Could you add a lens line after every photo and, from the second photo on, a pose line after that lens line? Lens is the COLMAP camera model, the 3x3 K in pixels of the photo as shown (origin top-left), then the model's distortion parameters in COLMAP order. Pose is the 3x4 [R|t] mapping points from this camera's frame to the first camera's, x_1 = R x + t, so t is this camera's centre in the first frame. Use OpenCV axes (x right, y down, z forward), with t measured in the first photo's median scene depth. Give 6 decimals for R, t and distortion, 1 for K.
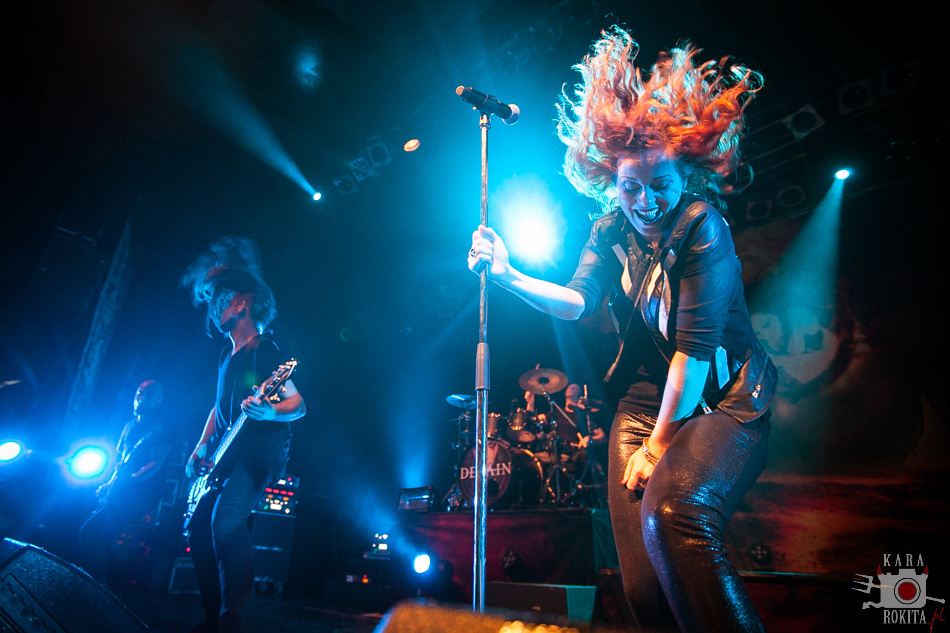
lens RADIAL K [[503.7, 0, 418.2], [0, 503.7, 296.2], [0, 0, 1]] dist [-0.057094, 0.021634]
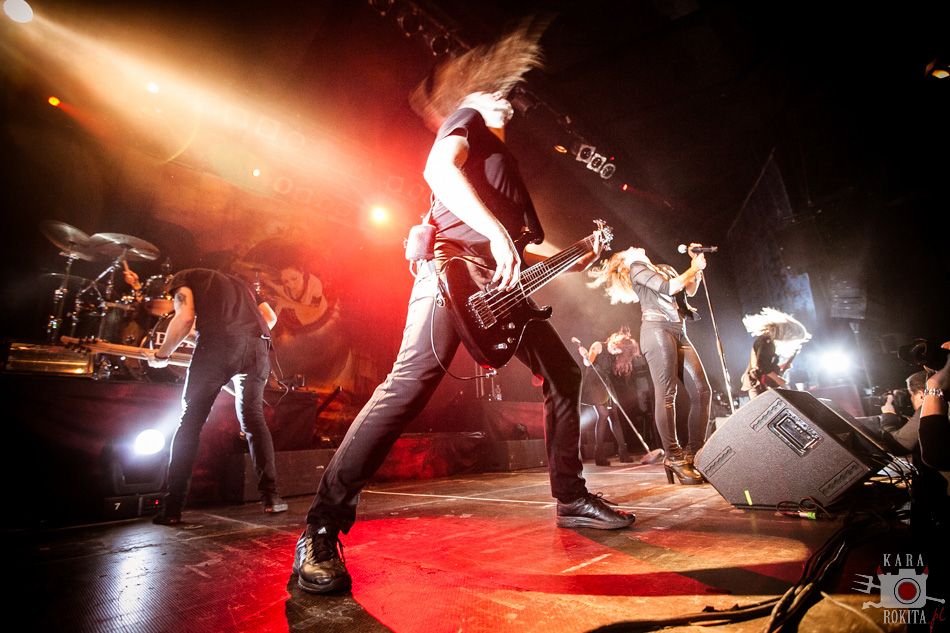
lens RADIAL K [[447.4, 0, 476.4], [0, 447.4, 313.2], [0, 0, 1]] dist [-0.054774, 0.023212]
pose [[-0.008683, 0.236936, 0.971486, -0.545331], [-0.410023, 0.885252, -0.219569, 0.234789], [-0.912034, -0.400238, 0.089463, 0.433062]]
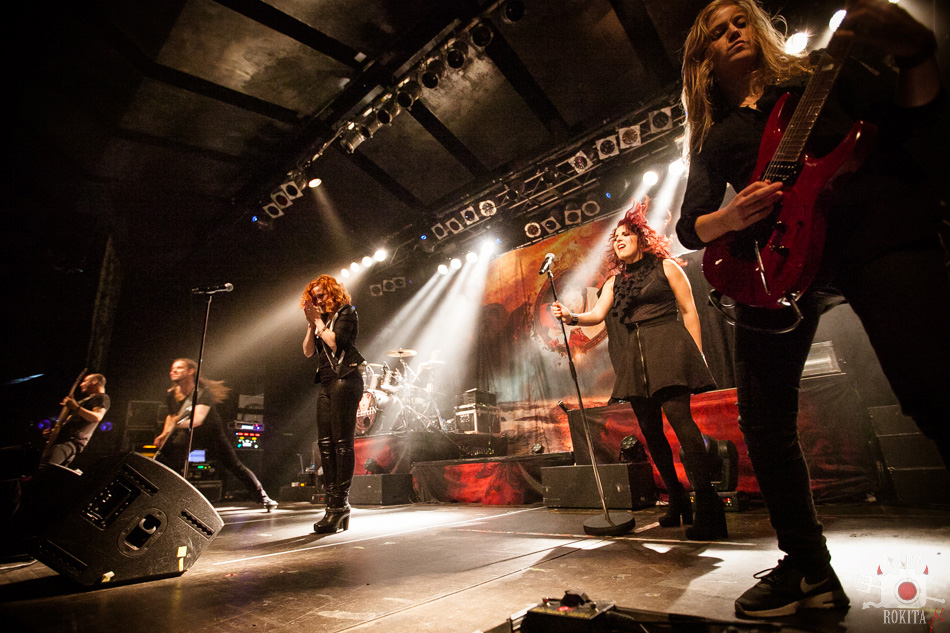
lens RADIAL K [[457.1, 0, 464.8], [0, 457.1, 325.5], [0, 0, 1]] dist [-0.062465, 0.026176]
pose [[0.993716, -0.068315, 0.088660, 0.293720], [0.052172, 0.983526, 0.173075, -0.130914], [-0.099023, -0.167362, 0.980910, -0.341131]]
